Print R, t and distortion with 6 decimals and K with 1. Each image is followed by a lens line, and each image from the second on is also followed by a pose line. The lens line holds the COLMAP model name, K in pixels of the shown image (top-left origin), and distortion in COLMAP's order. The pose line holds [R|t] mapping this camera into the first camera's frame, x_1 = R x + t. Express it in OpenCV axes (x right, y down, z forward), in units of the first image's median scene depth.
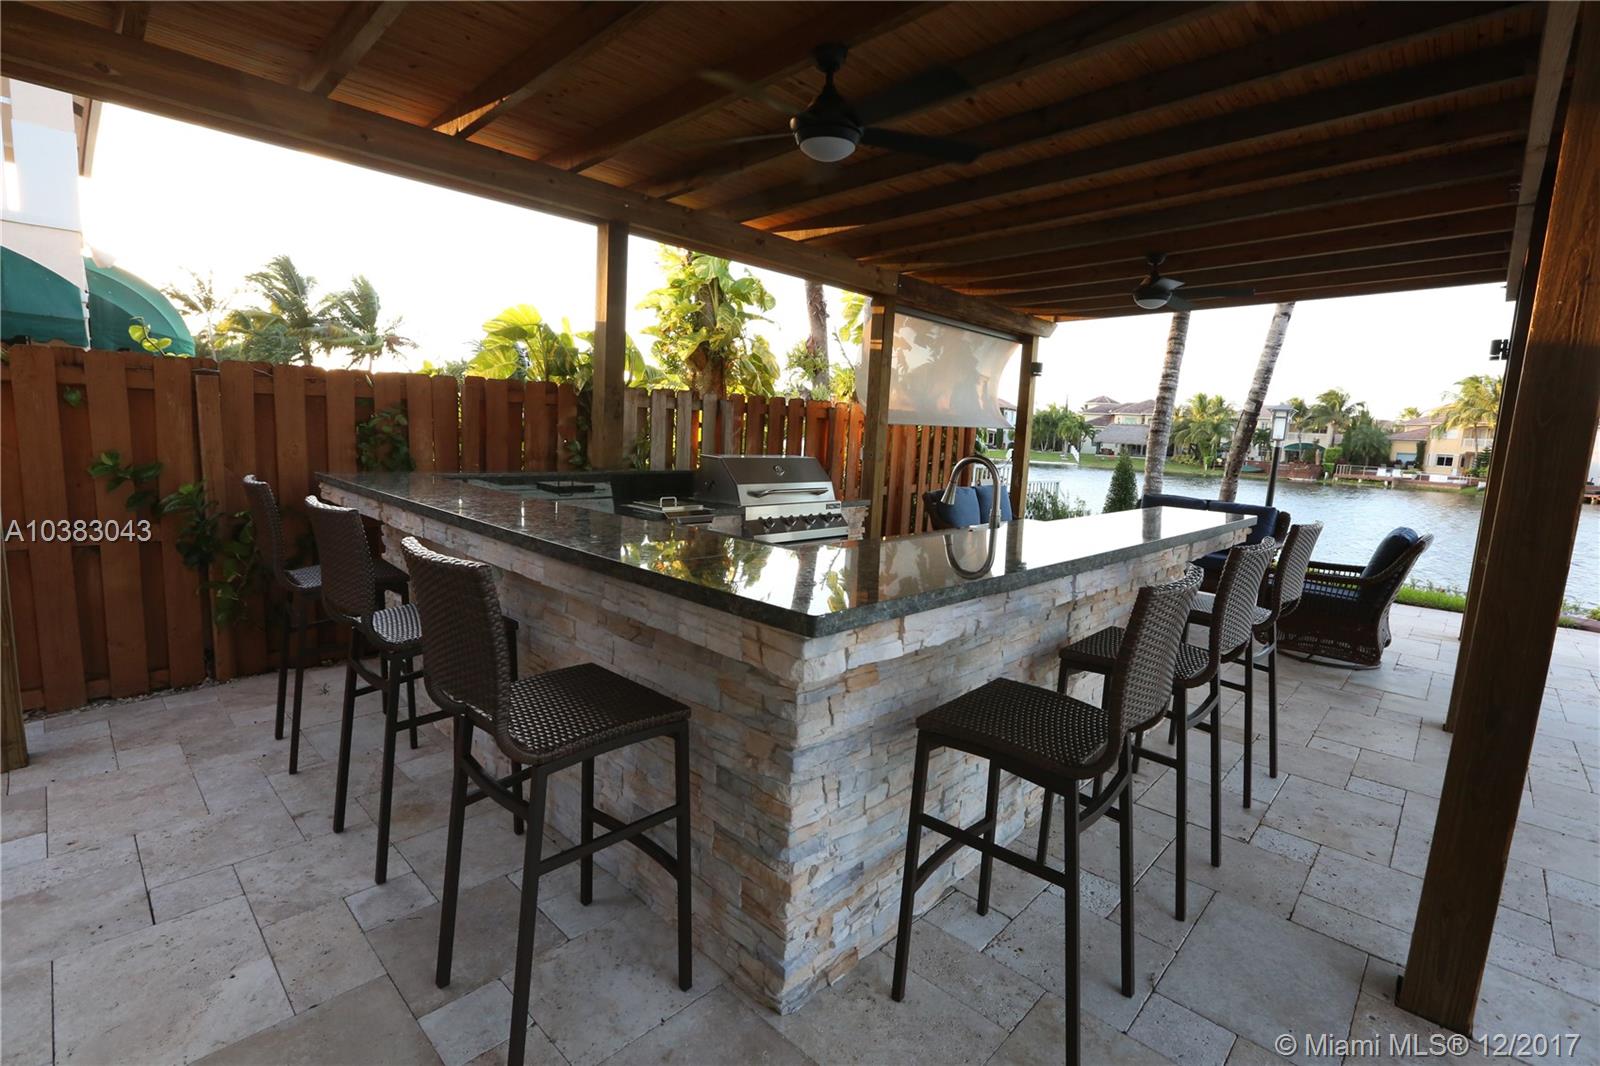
lens RADIAL K [[735.9, 0, 785.7], [0, 735.9, 534.9], [0, 0, 1]] dist [-0.057826, 0.020705]
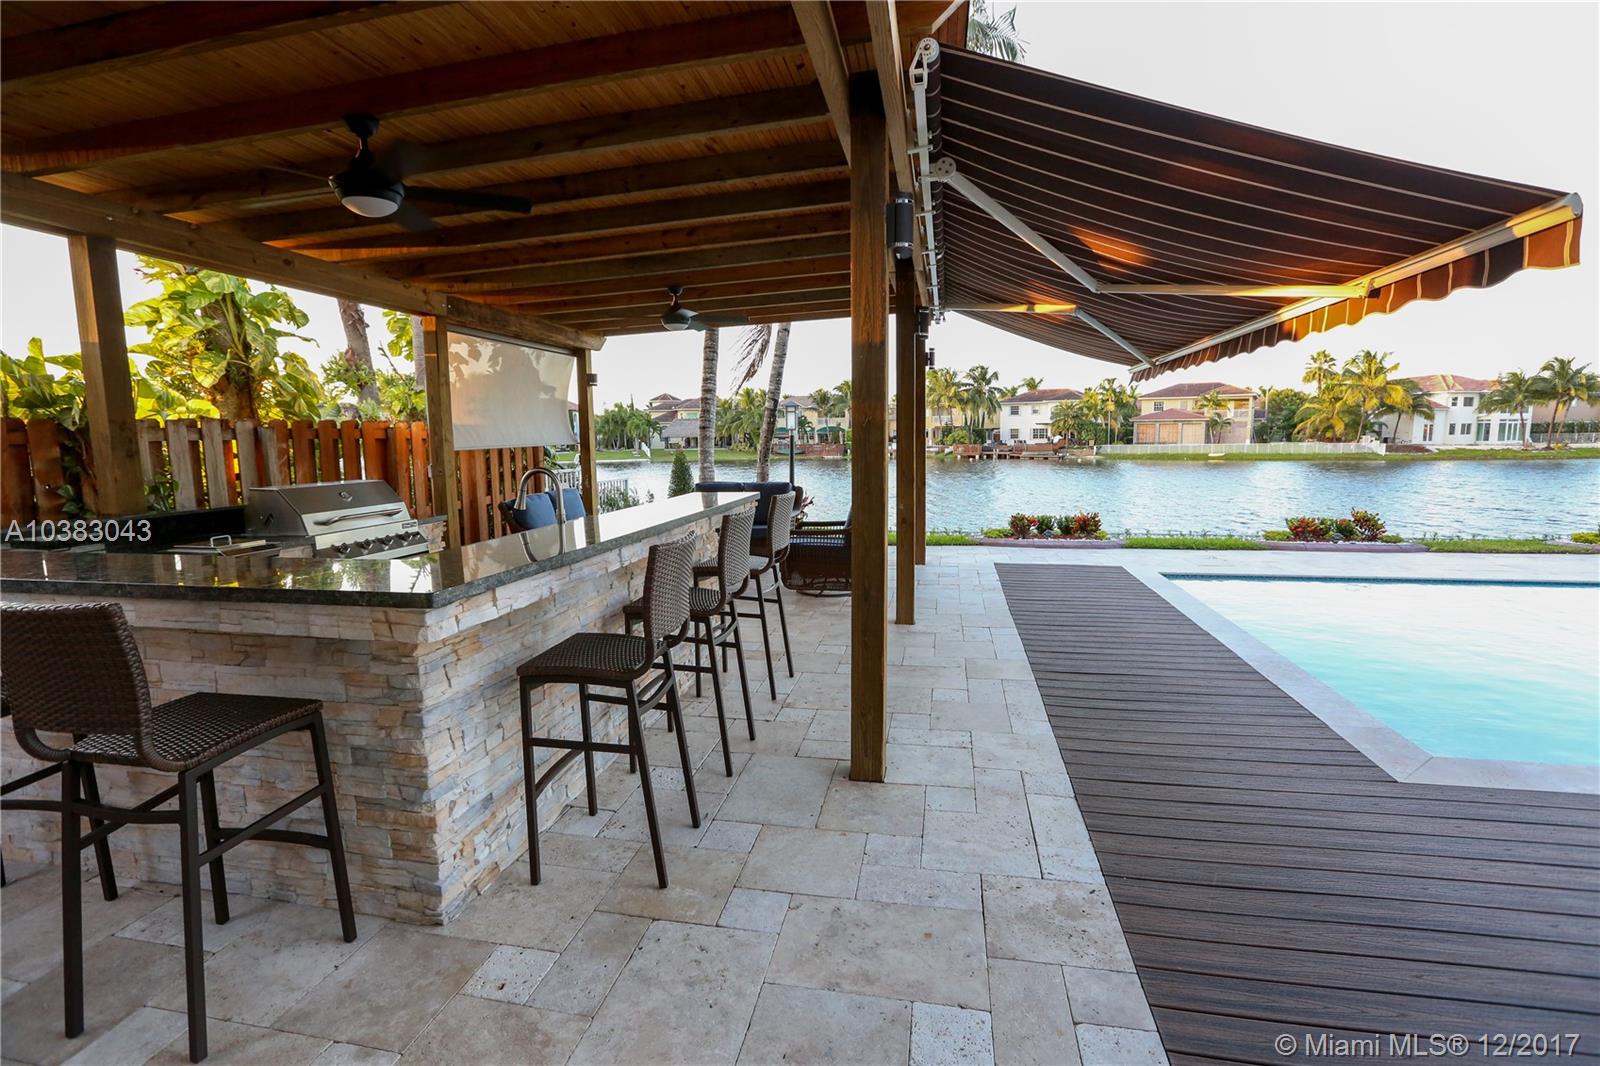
lens RADIAL K [[748.0, 0, 806.9], [0, 748.0, 528.9], [0, 0, 1]] dist [-0.053789, 0.021412]
pose [[0.832307, -0.125180, 0.539995, -0.052948], [0.131028, 0.990990, 0.027772, 0.018389], [-0.538606, 0.047640, 0.841210, -0.294123]]
